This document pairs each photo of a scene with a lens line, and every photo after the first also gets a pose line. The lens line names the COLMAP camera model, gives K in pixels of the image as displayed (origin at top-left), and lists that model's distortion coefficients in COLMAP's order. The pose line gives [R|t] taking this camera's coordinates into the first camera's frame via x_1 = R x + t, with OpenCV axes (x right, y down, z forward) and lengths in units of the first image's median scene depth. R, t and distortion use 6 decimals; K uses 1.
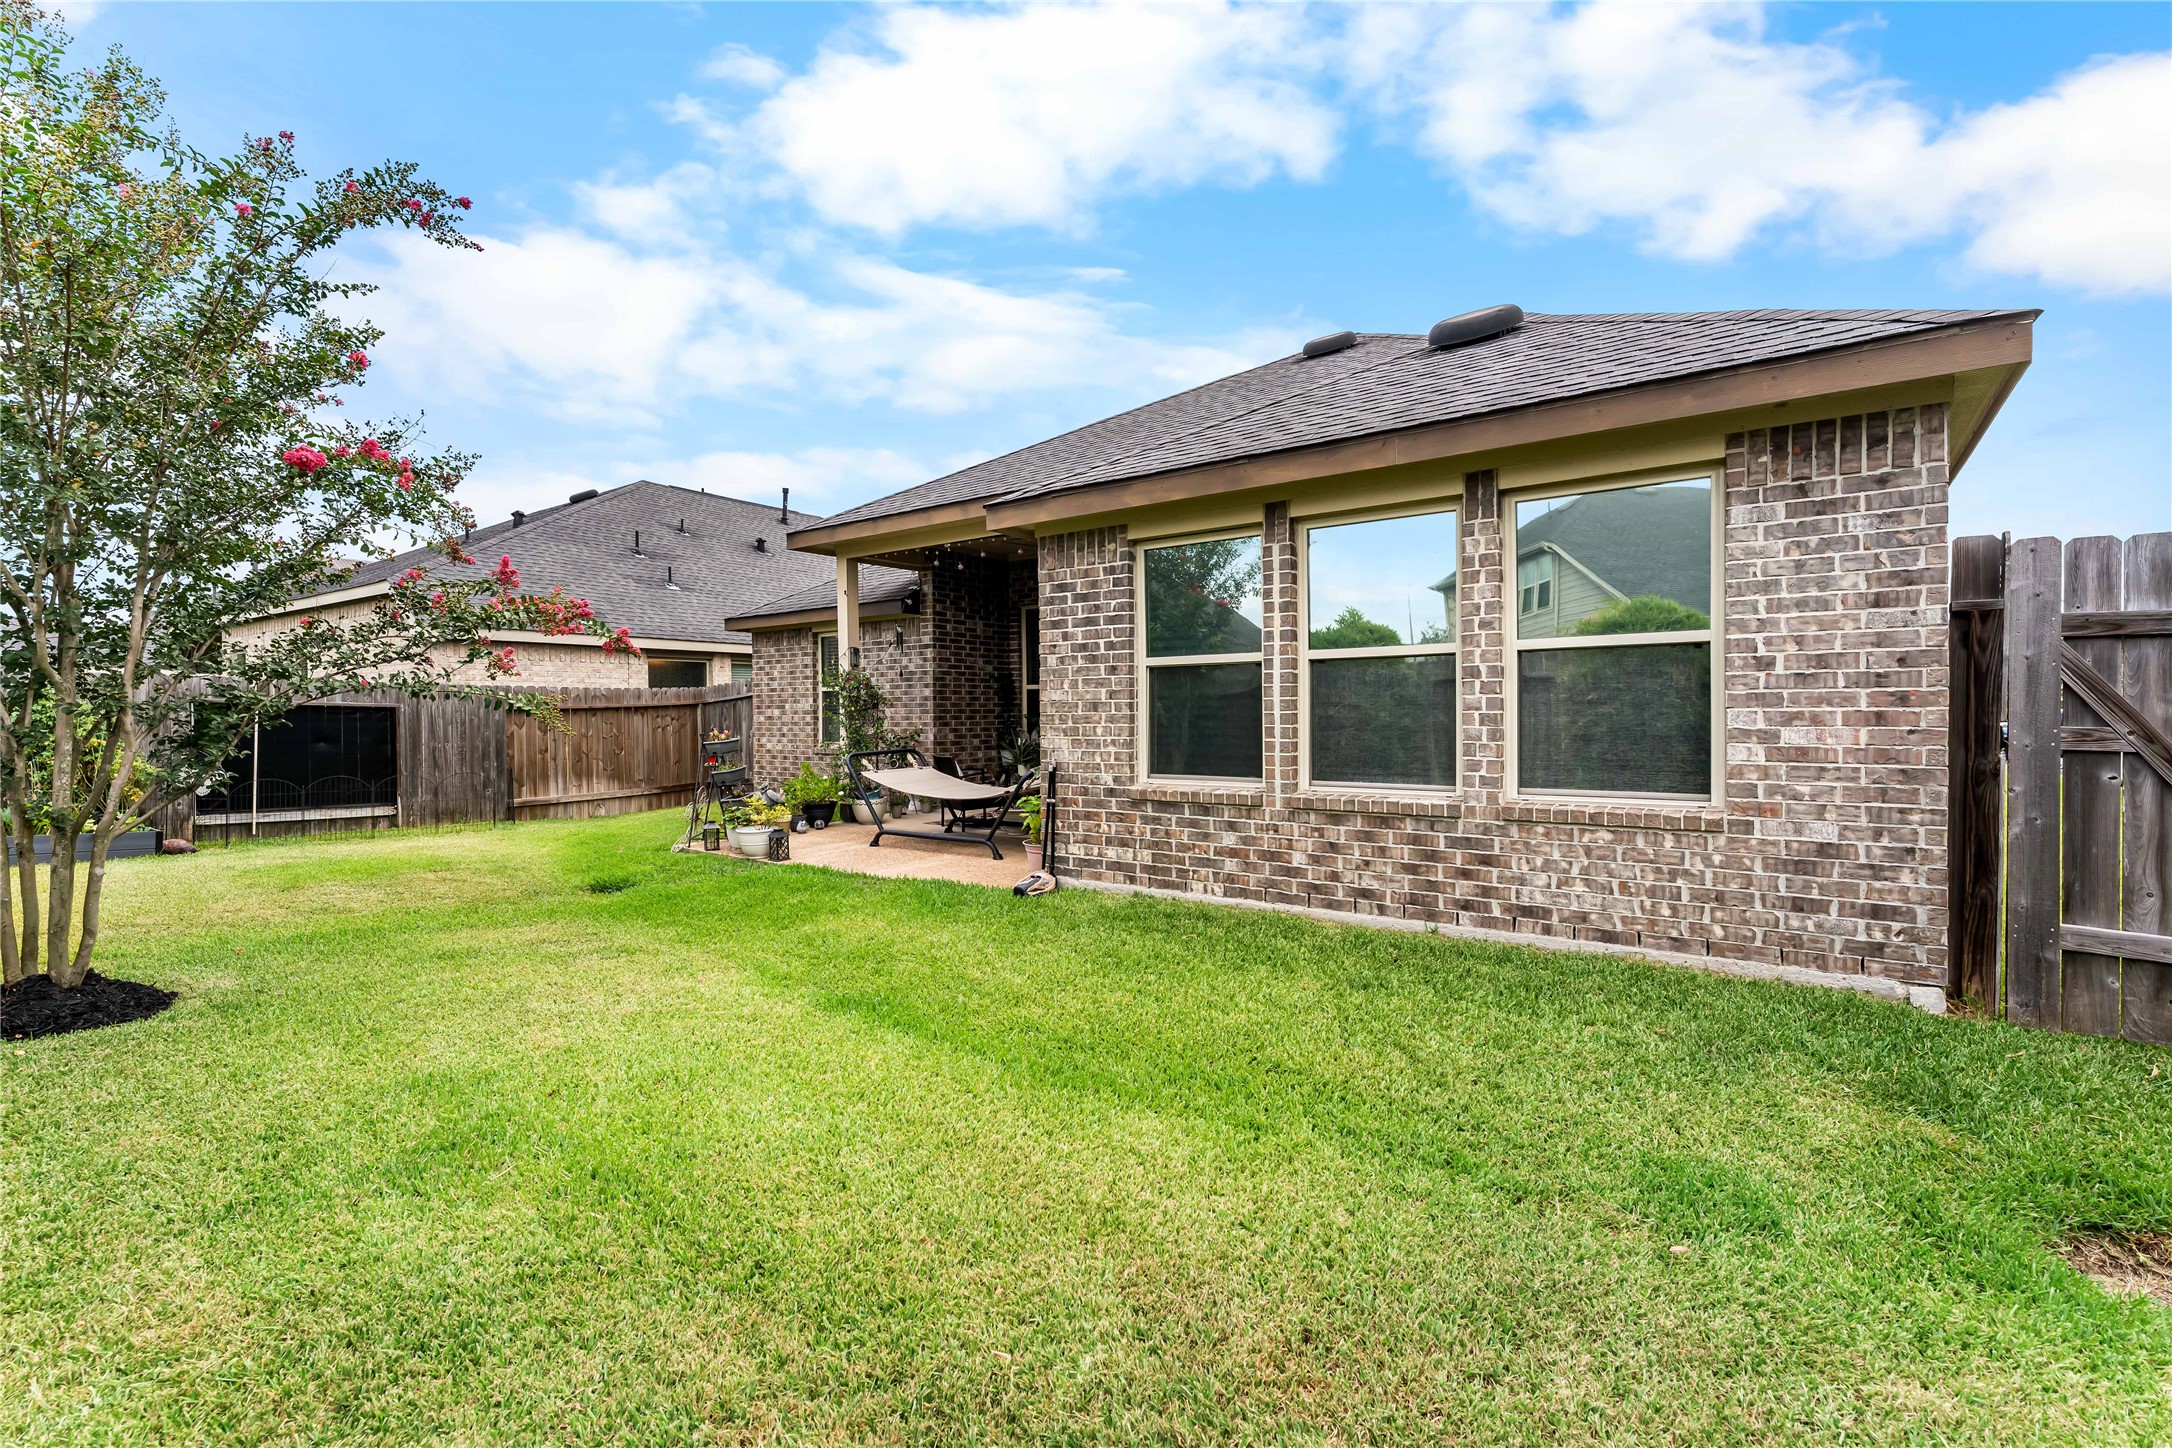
lens RADIAL K [[953.2, 0, 1086.0], [0, 953.2, 724.0], [0, 0, 1]] dist [0.017245, -0.000001]
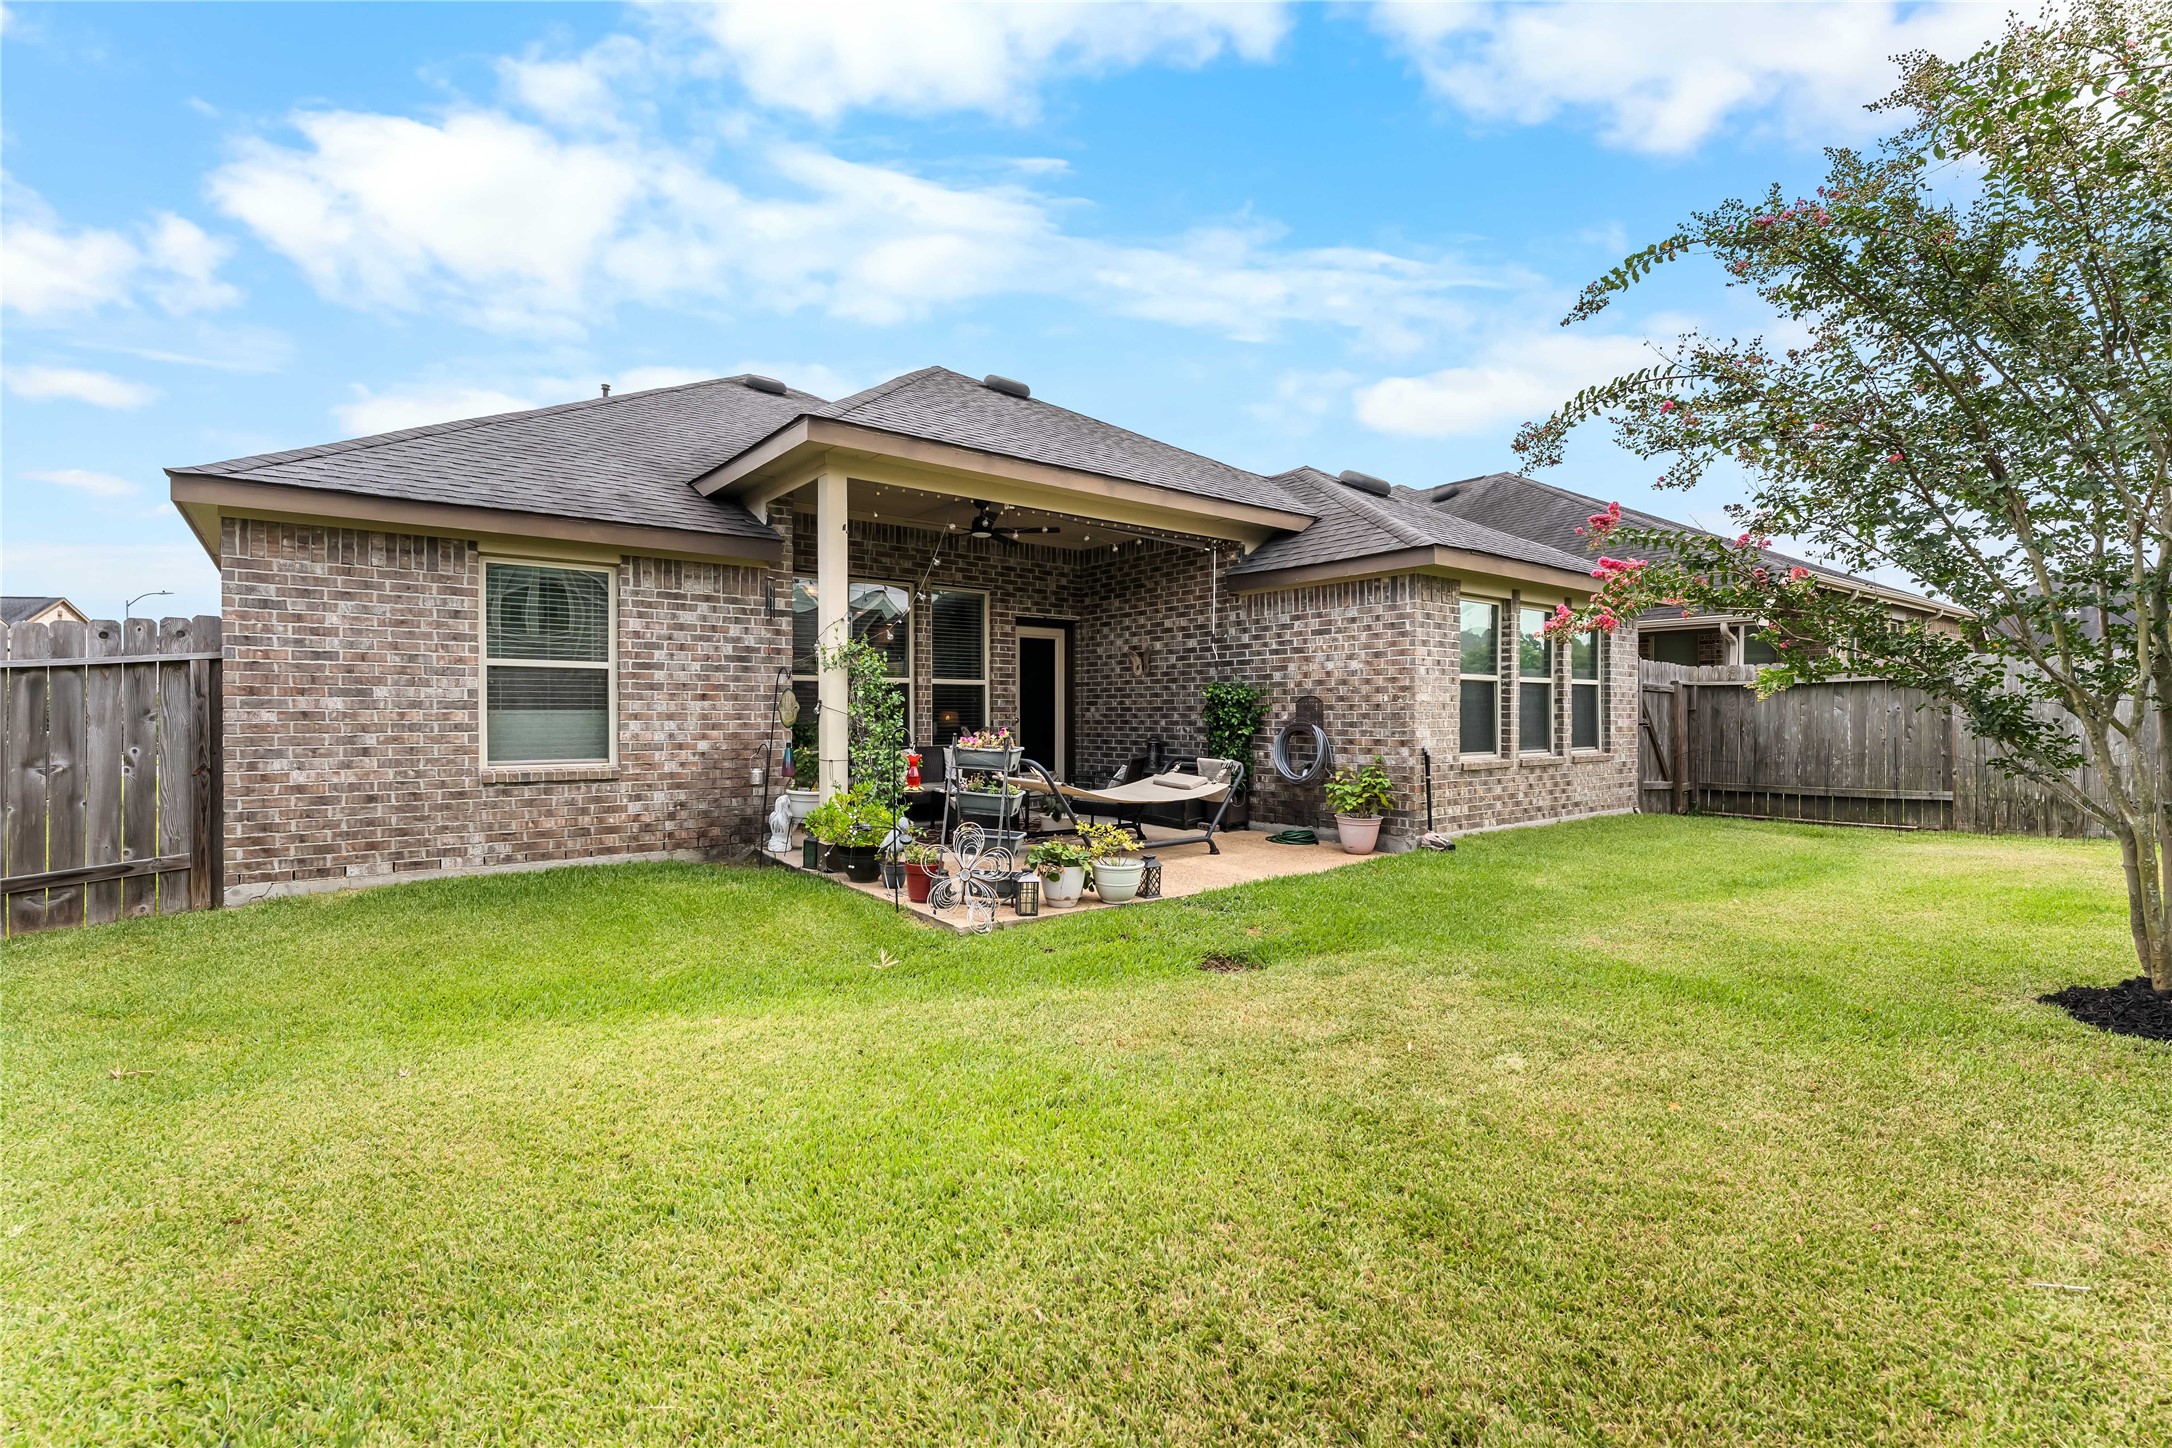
lens RADIAL K [[953.2, 0, 1086.0], [0, 953.2, 724.0], [0, 0, 1]] dist [0.017245, -0.000001]
pose [[0.257525, 0.001851, 0.966270, -1.473702], [0.010664, 0.999932, -0.004757, 0.008386], [-0.966213, 0.011529, 0.257488, 1.154531]]
